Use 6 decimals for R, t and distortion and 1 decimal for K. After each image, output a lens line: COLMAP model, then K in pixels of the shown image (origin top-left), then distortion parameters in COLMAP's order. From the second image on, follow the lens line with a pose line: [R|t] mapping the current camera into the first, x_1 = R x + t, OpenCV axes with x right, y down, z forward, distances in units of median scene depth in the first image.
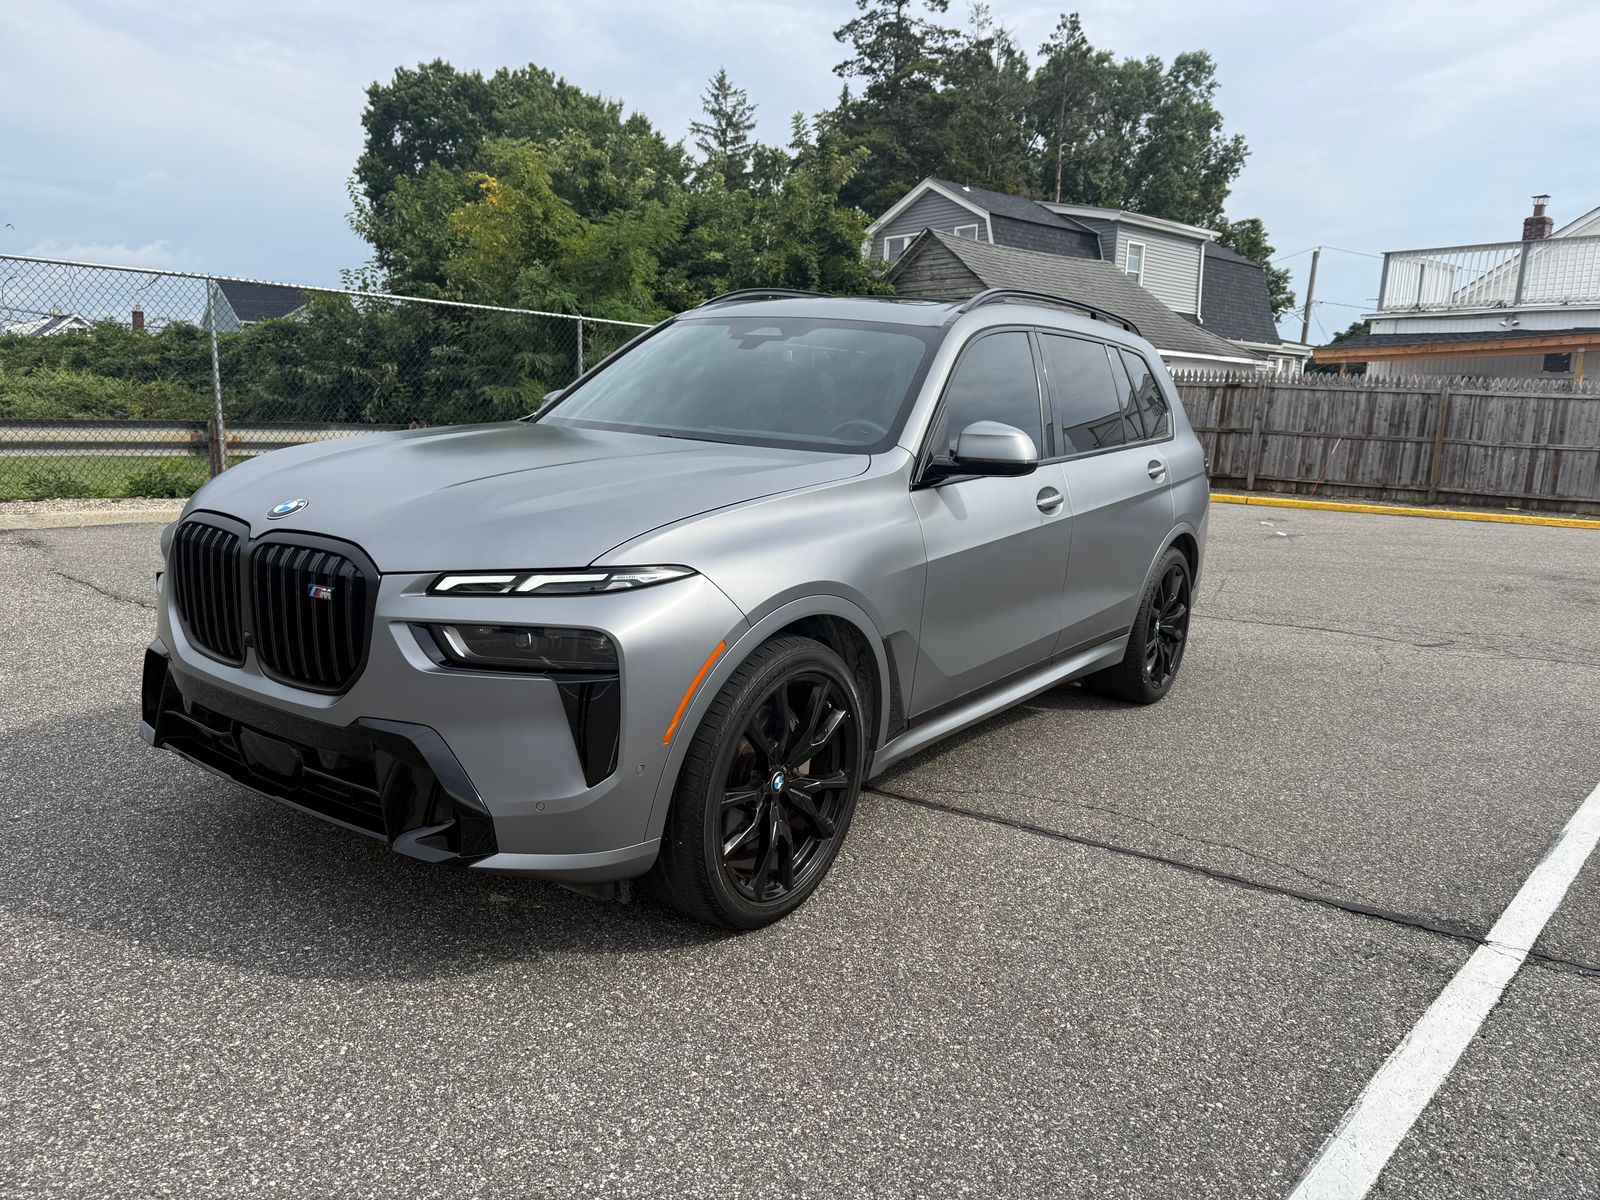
lens RADIAL K [[1092.7, 0, 801.3], [0, 1092.7, 630.5], [0, 0, 1]] dist [0.023959, -0.040682]
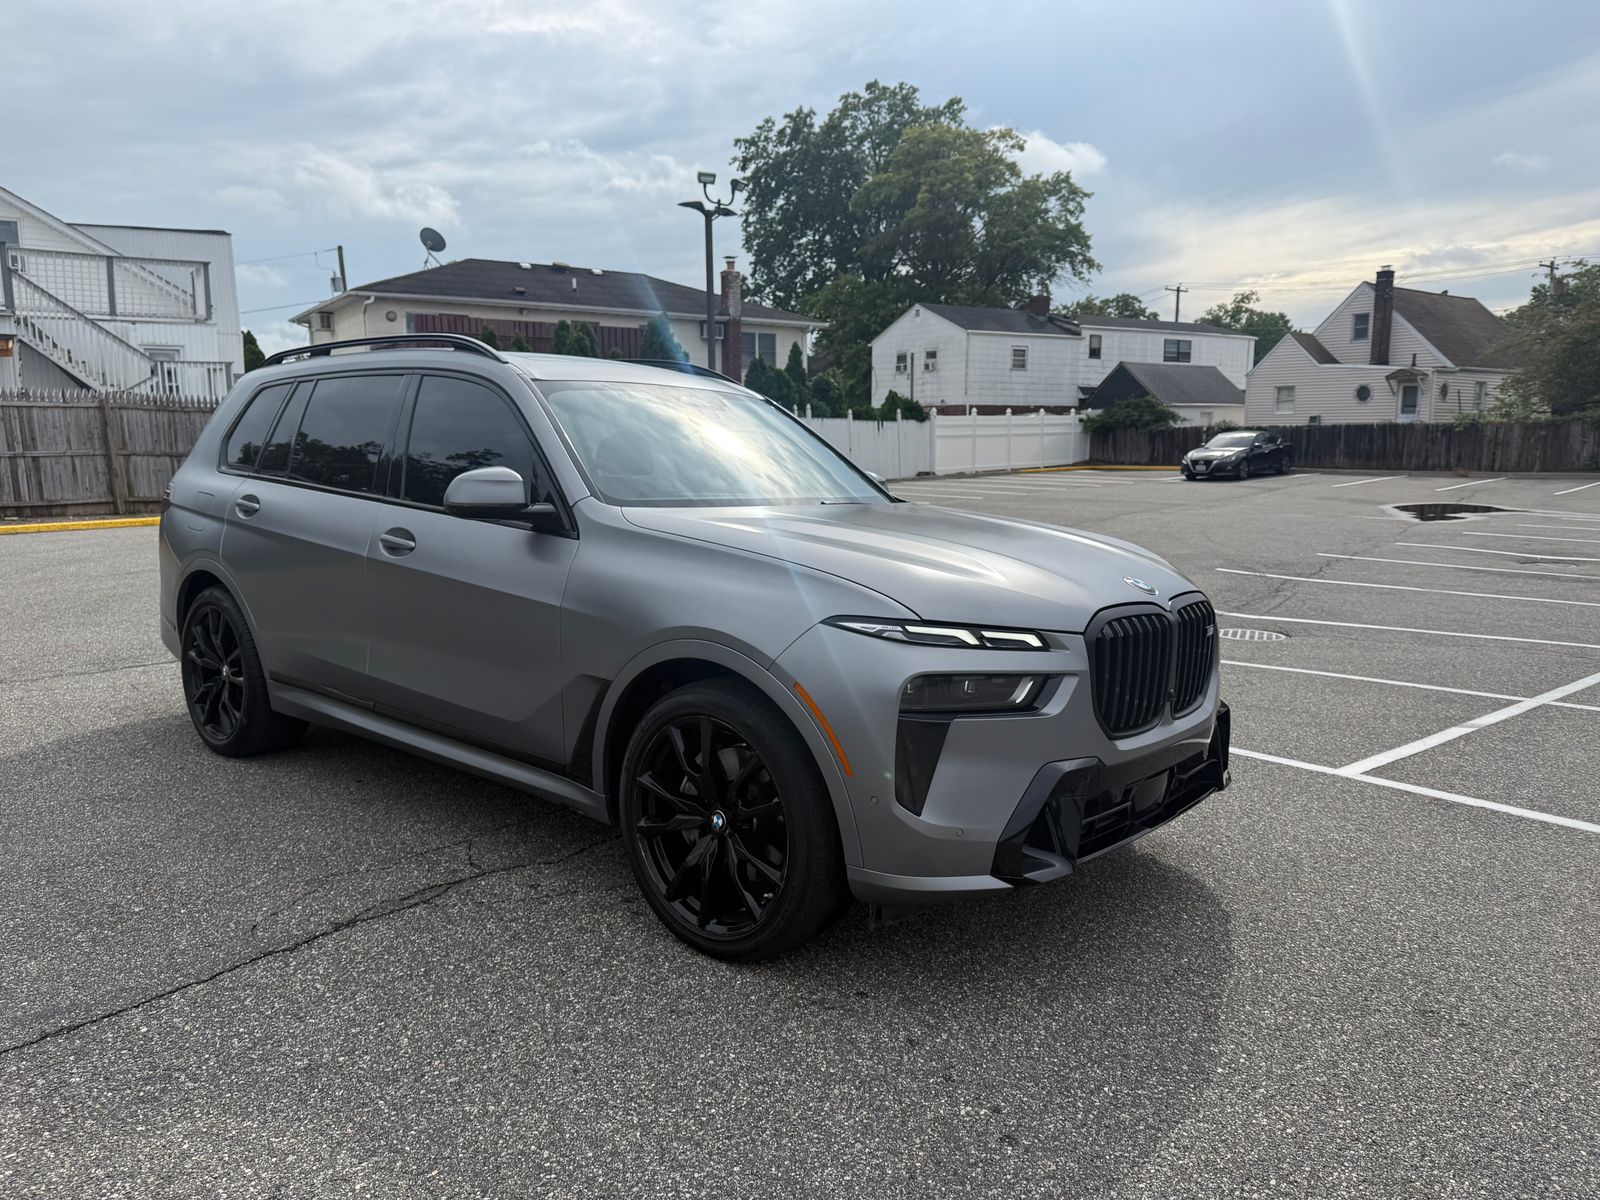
lens RADIAL K [[1092.7, 0, 801.3], [0, 1092.7, 630.5], [0, 0, 1]] dist [0.023959, -0.040682]
pose [[0.125844, -0.202983, 0.971062, -0.186170], [0.195024, 0.964805, 0.176401, -0.038133], [-0.972692, 0.167182, 0.161002, 0.130173]]
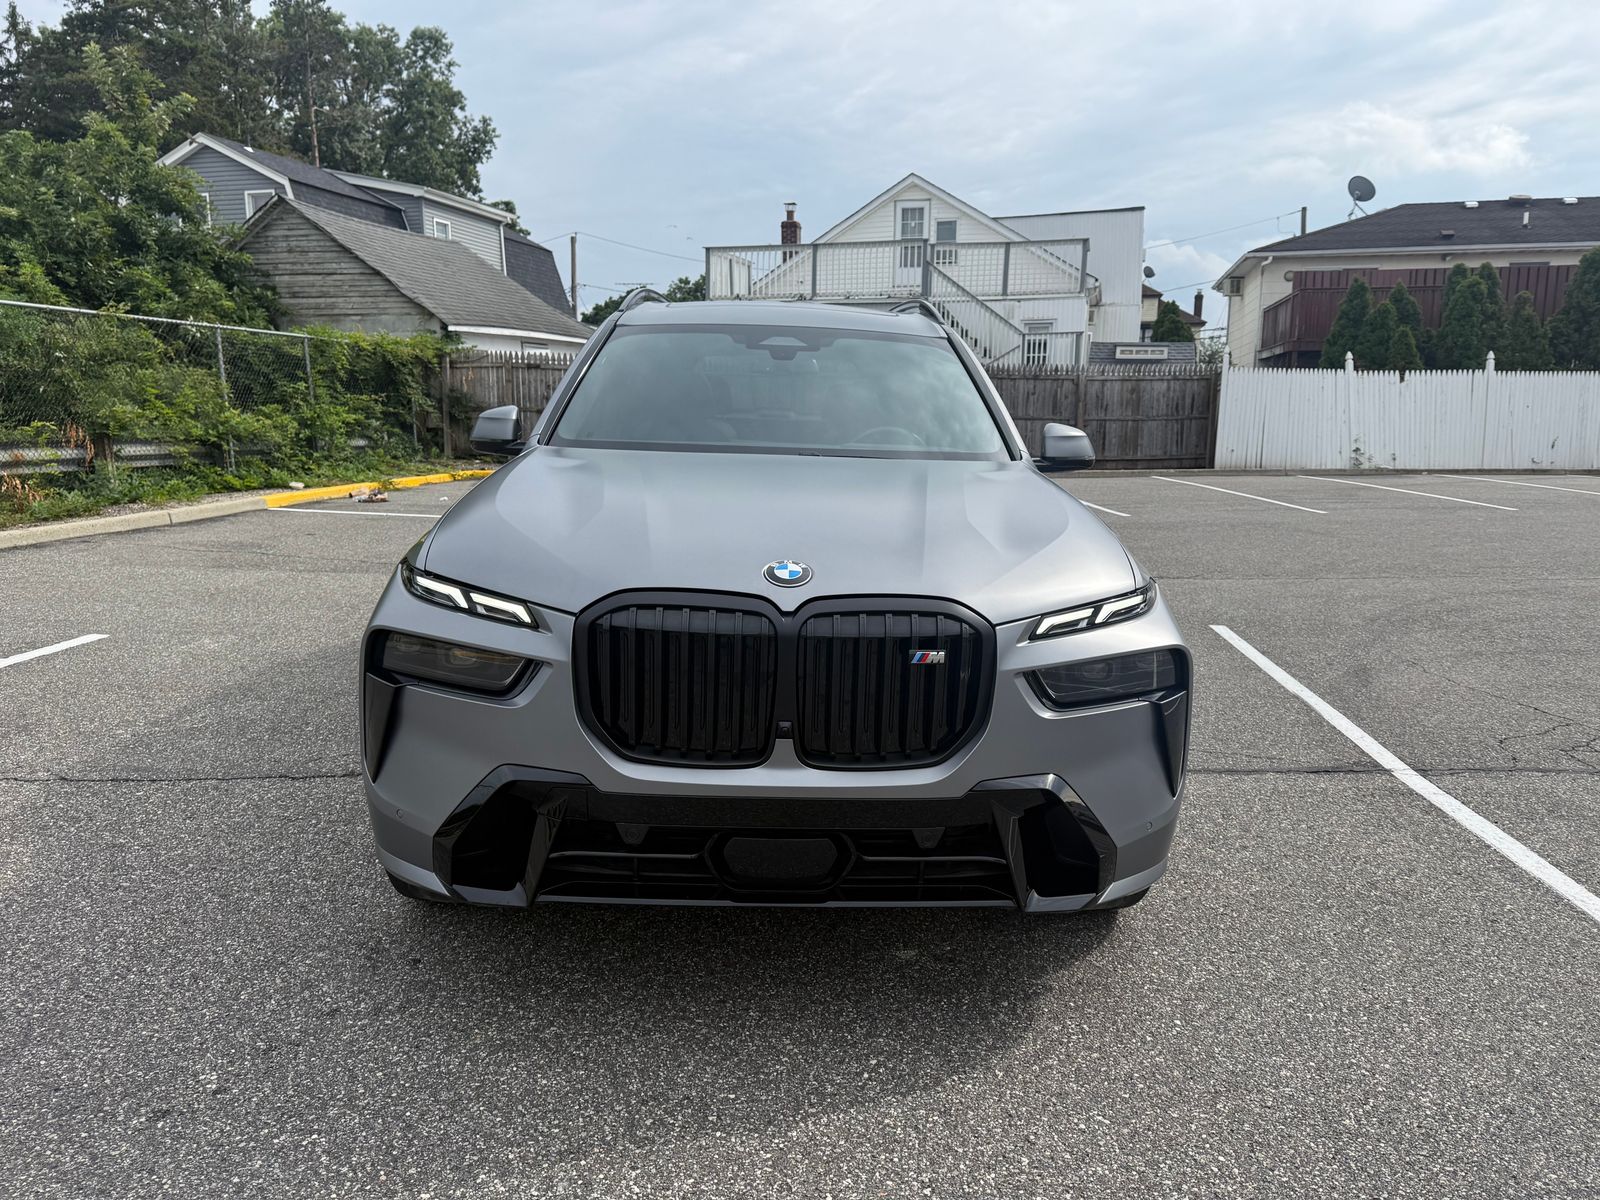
lens RADIAL K [[1092.7, 0, 801.3], [0, 1092.7, 630.5], [0, 0, 1]] dist [0.023959, -0.040682]
pose [[0.806312, -0.149495, 0.572286, -0.105459], [0.138283, 0.988364, 0.063354, -0.013068], [-0.575098, 0.028055, 0.817603, 0.033451]]
